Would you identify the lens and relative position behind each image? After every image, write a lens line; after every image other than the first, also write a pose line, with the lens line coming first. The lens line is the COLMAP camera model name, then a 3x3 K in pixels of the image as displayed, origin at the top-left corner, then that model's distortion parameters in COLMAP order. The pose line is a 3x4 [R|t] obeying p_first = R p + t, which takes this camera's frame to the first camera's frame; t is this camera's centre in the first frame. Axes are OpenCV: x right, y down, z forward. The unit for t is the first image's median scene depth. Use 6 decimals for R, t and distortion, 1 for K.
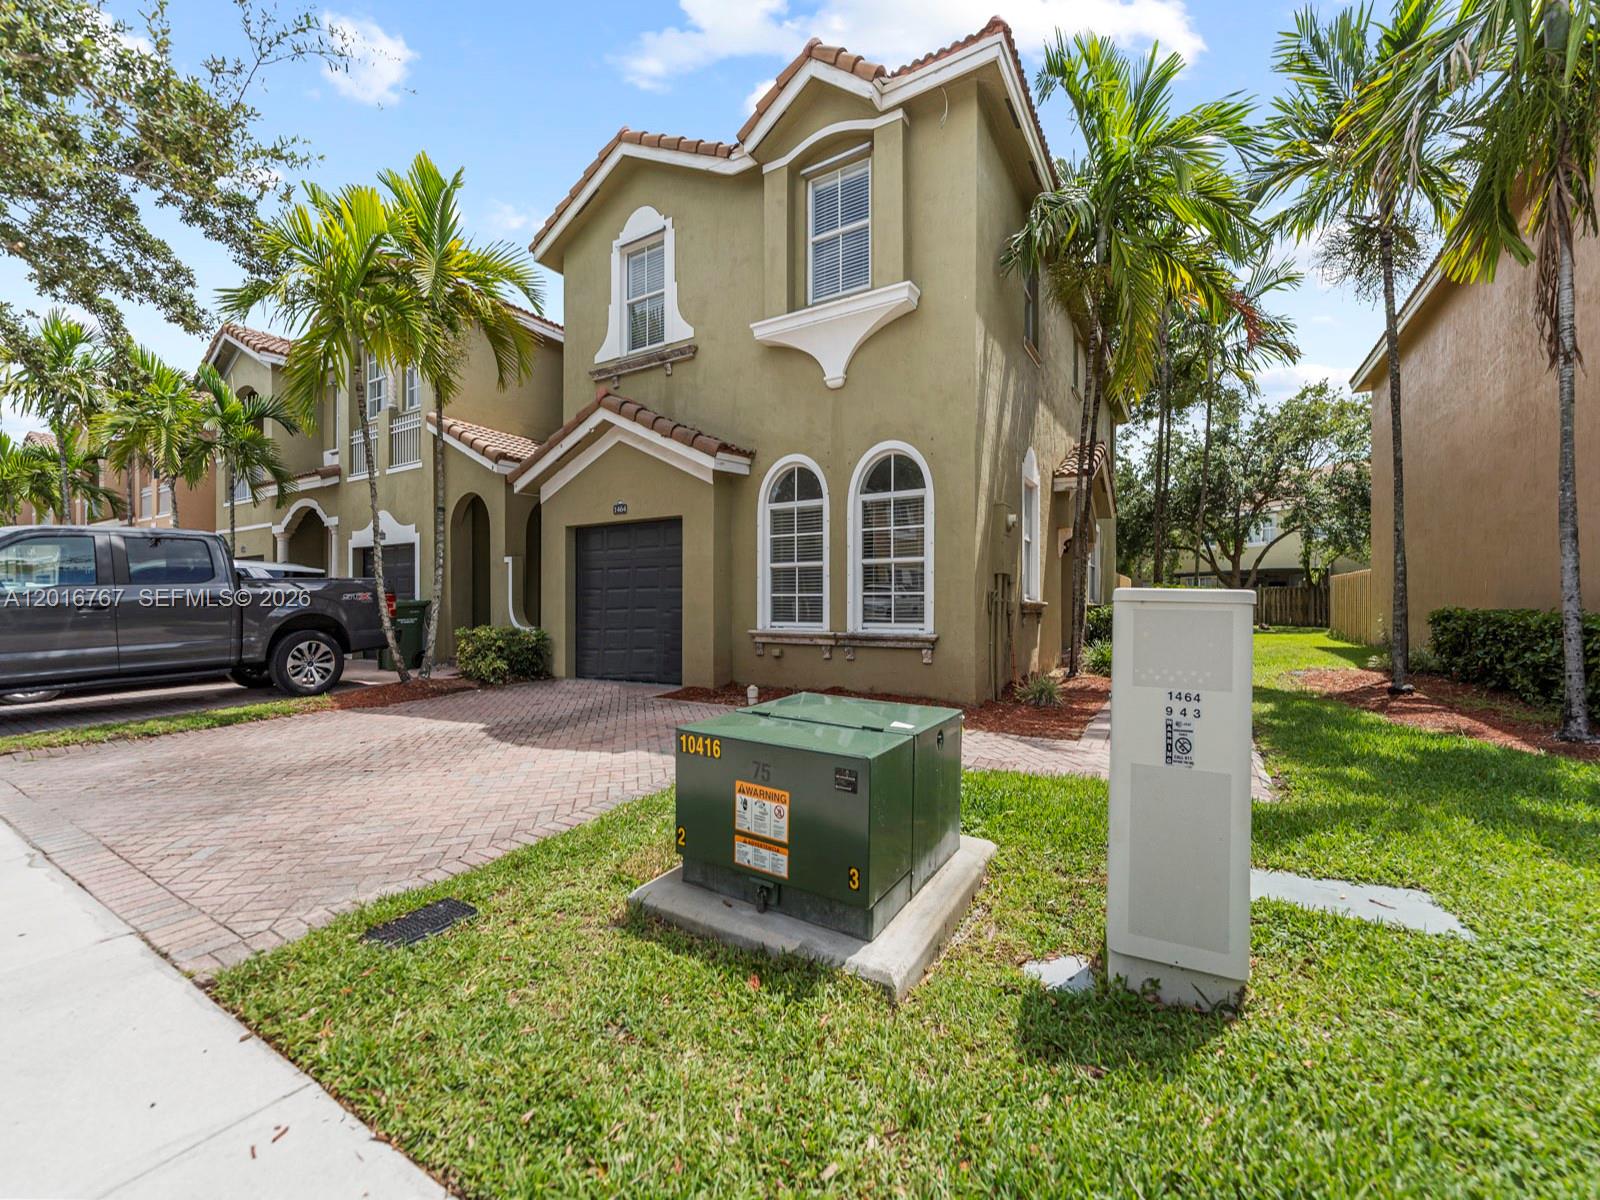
lens RADIAL K [[656.8, 0, 792.3], [0, 656.8, 599.5], [0, 0, 1]] dist [0.000806, -0.000600]
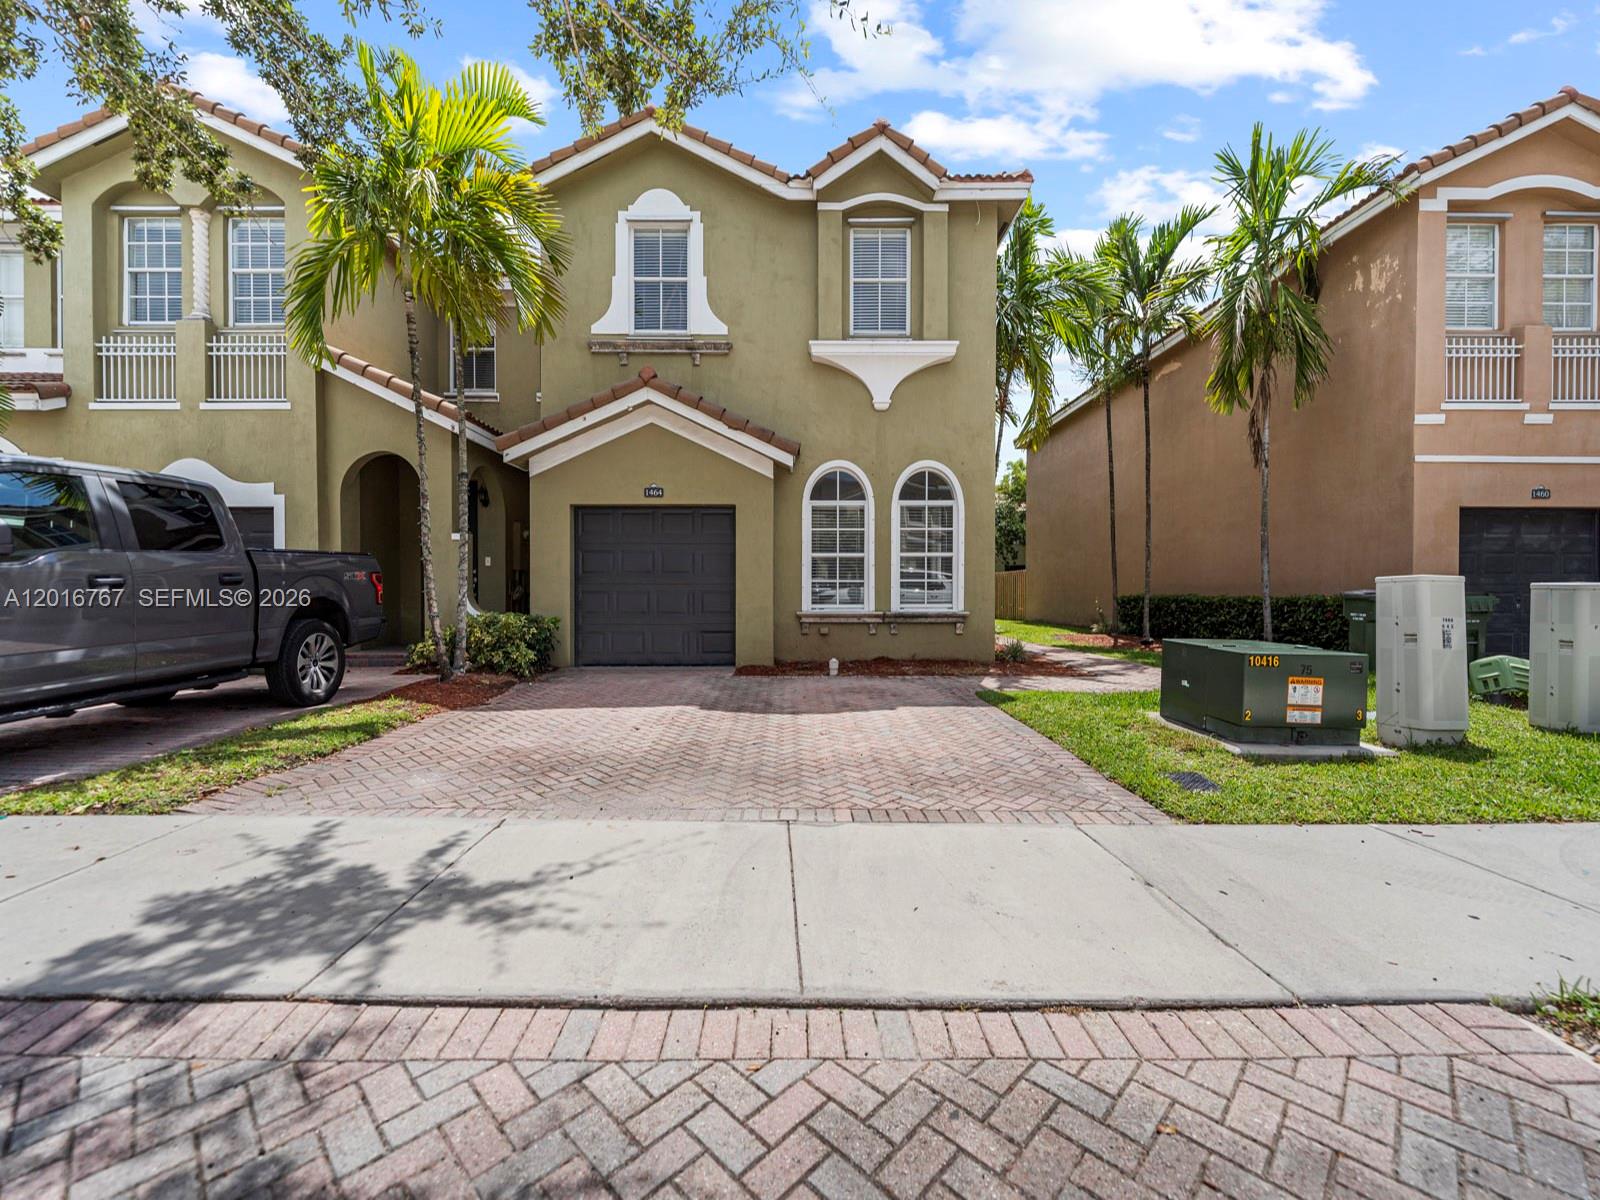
lens RADIAL K [[656.8, 0, 784.9], [0, 656.8, 598.4], [0, 0, 1]] dist [0.000806, -0.000600]
pose [[0.847679, -0.001070, 0.530508, -0.702459], [-0.004148, 0.999954, 0.008643, 0.014519], [-0.530493, -0.009527, 0.847636, 0.061623]]
